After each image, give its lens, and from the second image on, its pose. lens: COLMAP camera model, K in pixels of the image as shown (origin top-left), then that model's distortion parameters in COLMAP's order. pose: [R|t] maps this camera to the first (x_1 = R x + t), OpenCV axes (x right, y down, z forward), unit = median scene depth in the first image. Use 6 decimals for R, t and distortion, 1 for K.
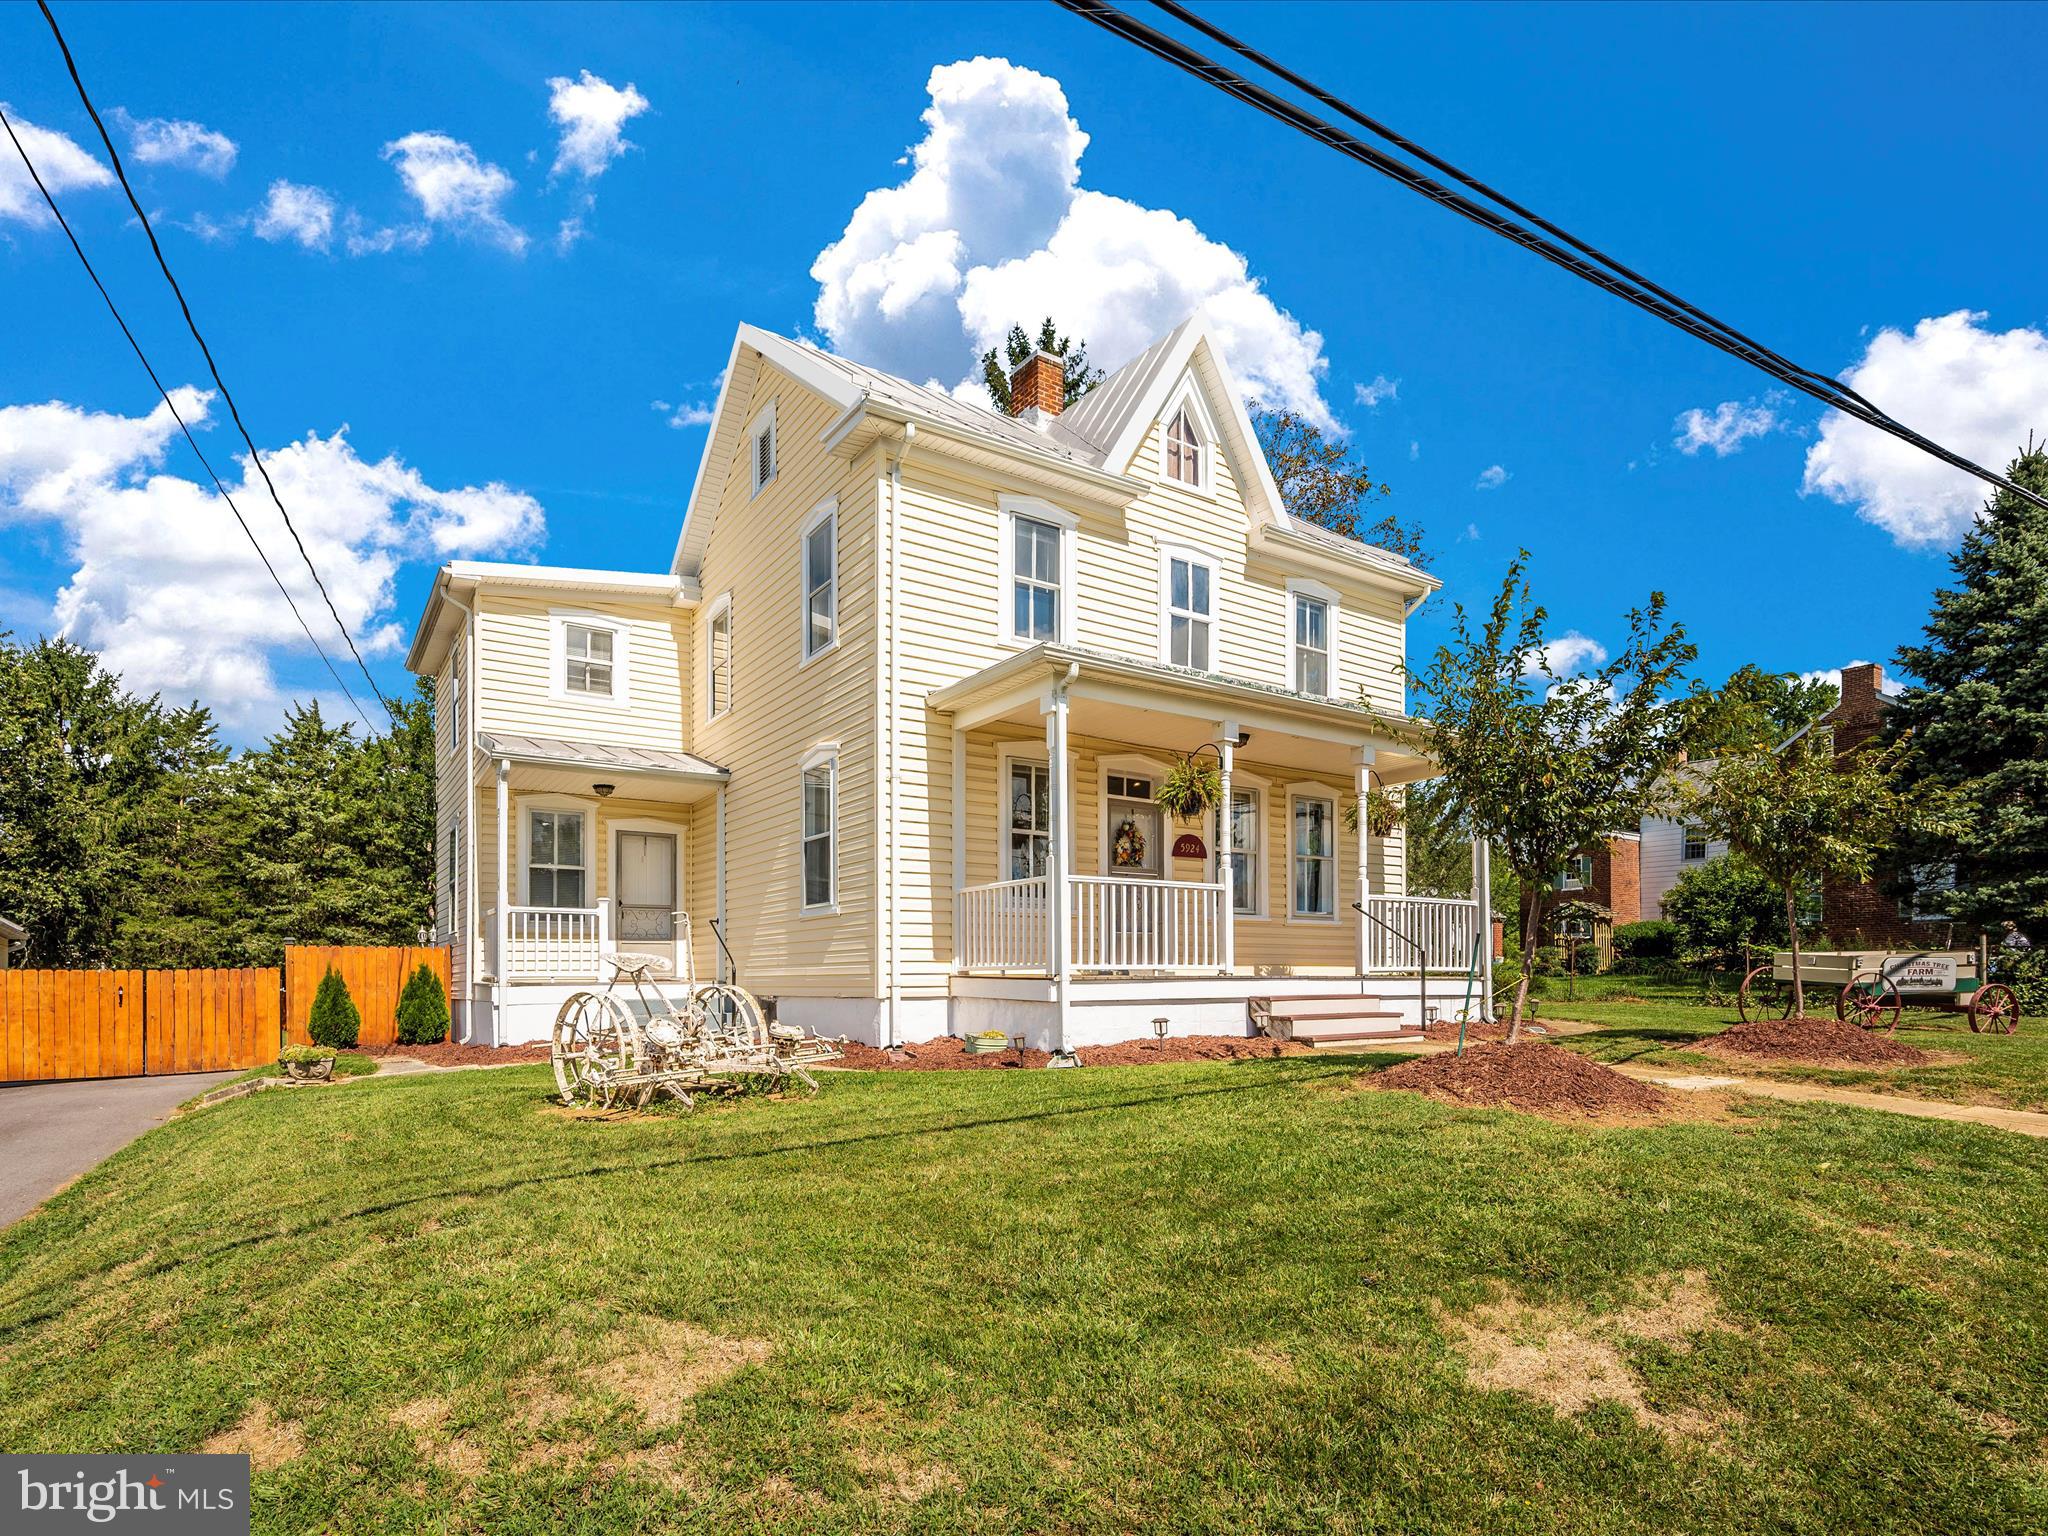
lens RADIAL K [[1034.8, 0, 1020.5], [0, 1034.8, 910.2], [0, 0, 1]] dist [0.001395, 0.000135]
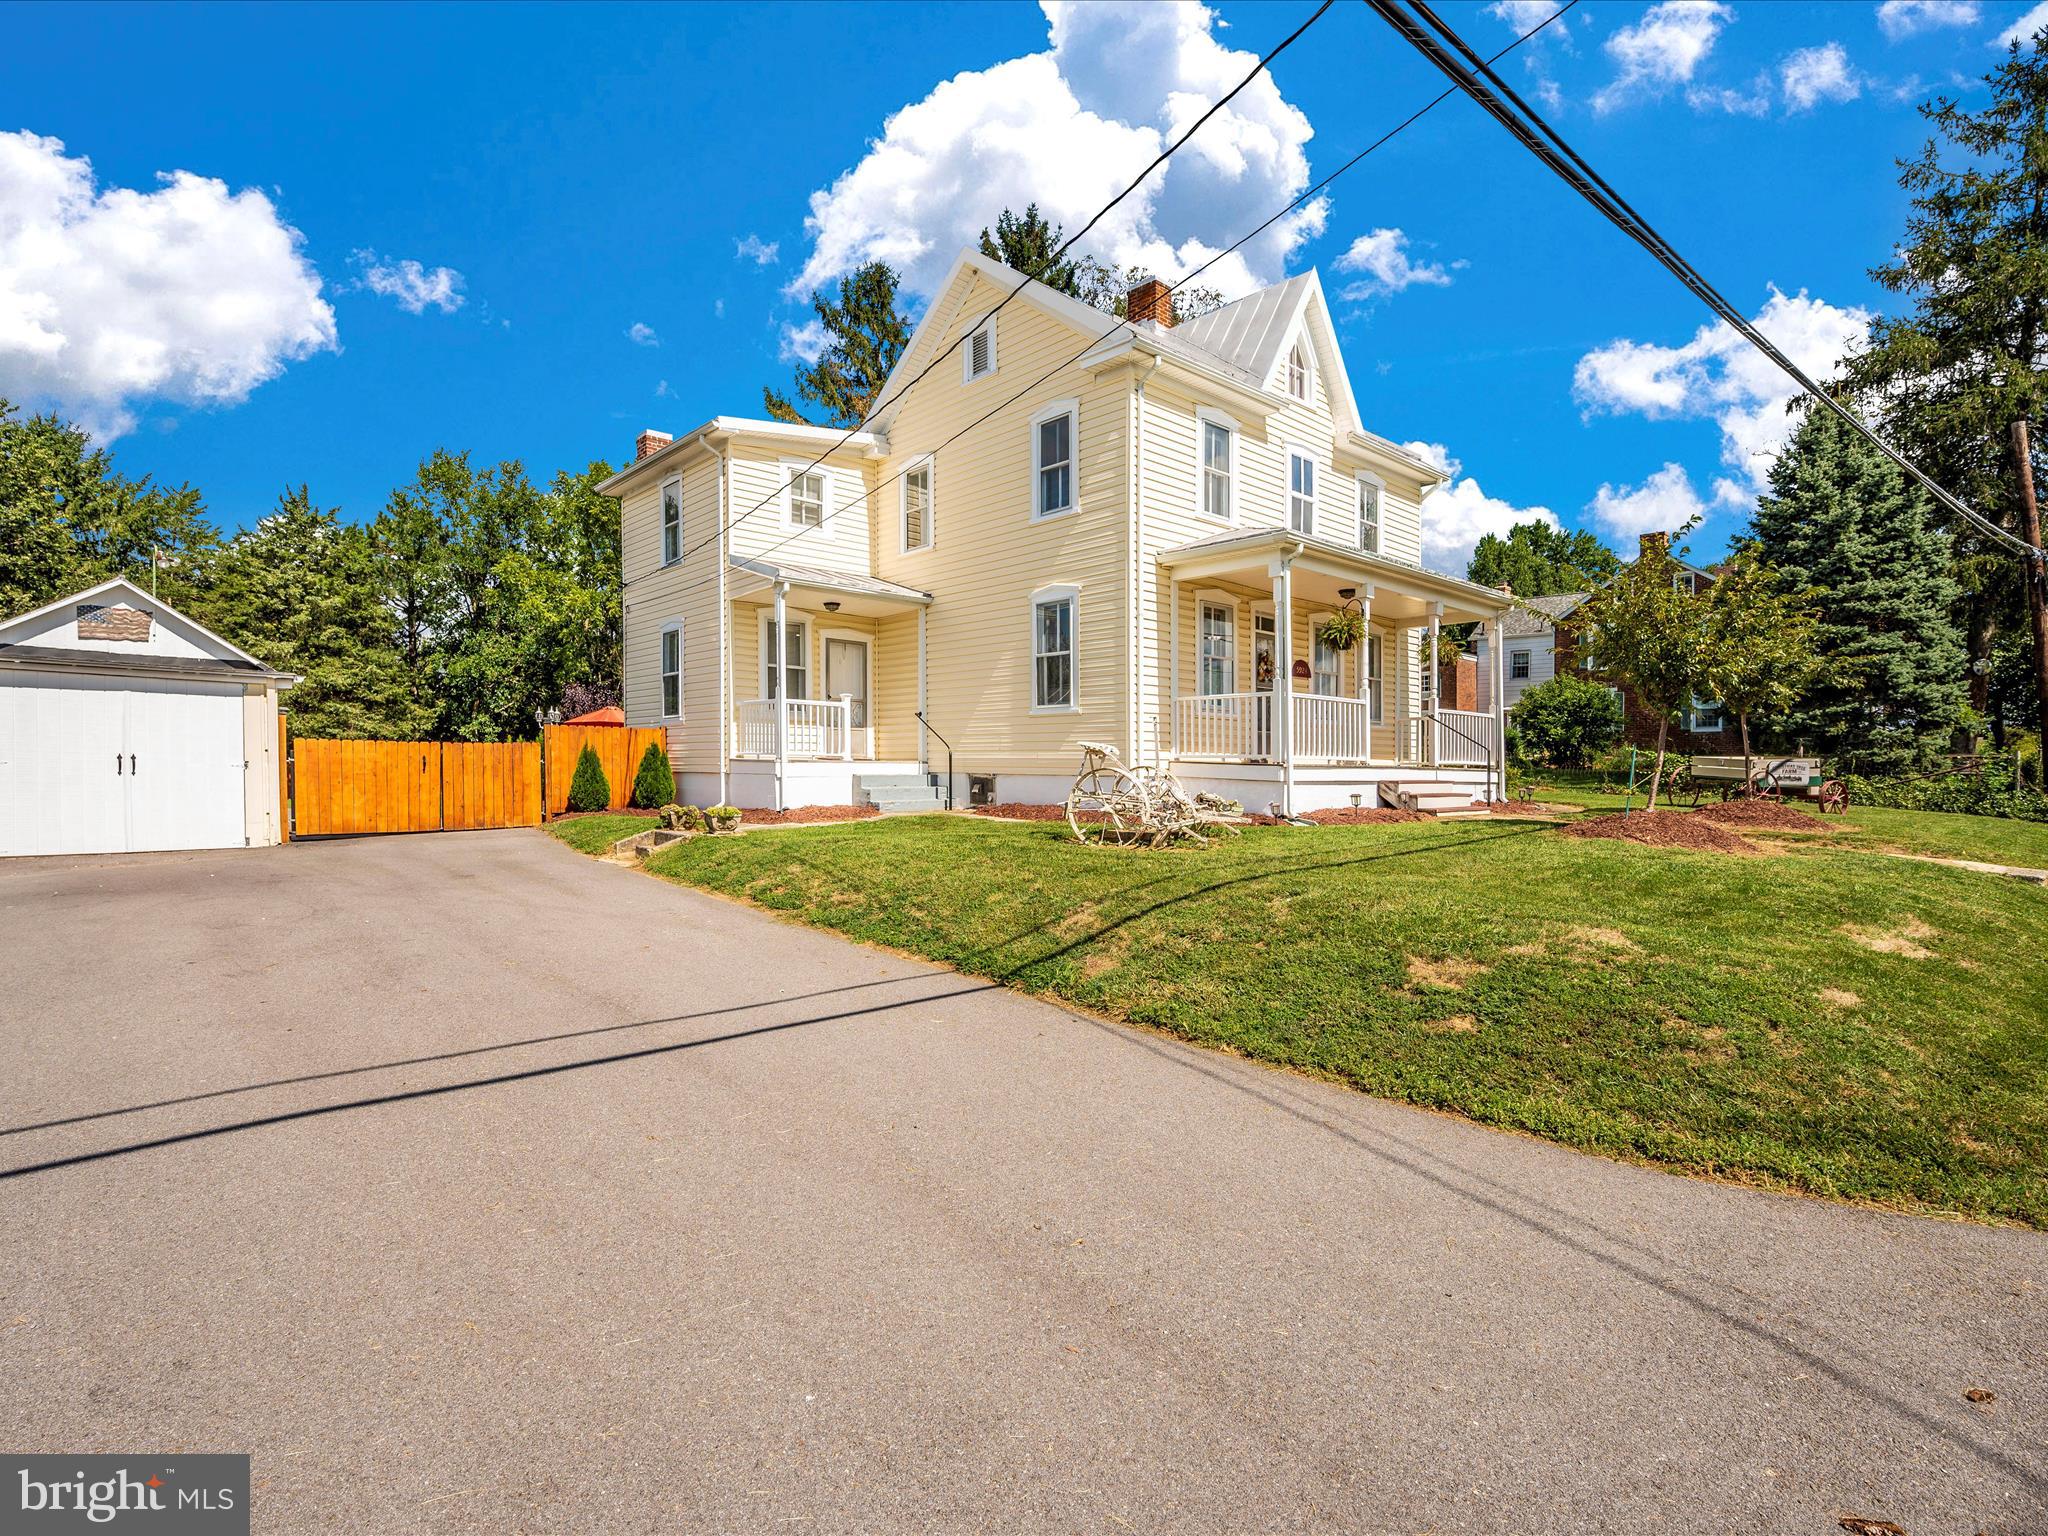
lens RADIAL K [[936.9, 0, 1012.4], [0, 936.9, 702.1], [0, 0, 1]] dist [0.002134, 0.000040]
pose [[0.991553, 0.027902, 0.126665, -0.359105], [-0.027905, 0.999609, -0.001749, -0.005452], [-0.126664, -0.001800, 0.991944, -0.164313]]
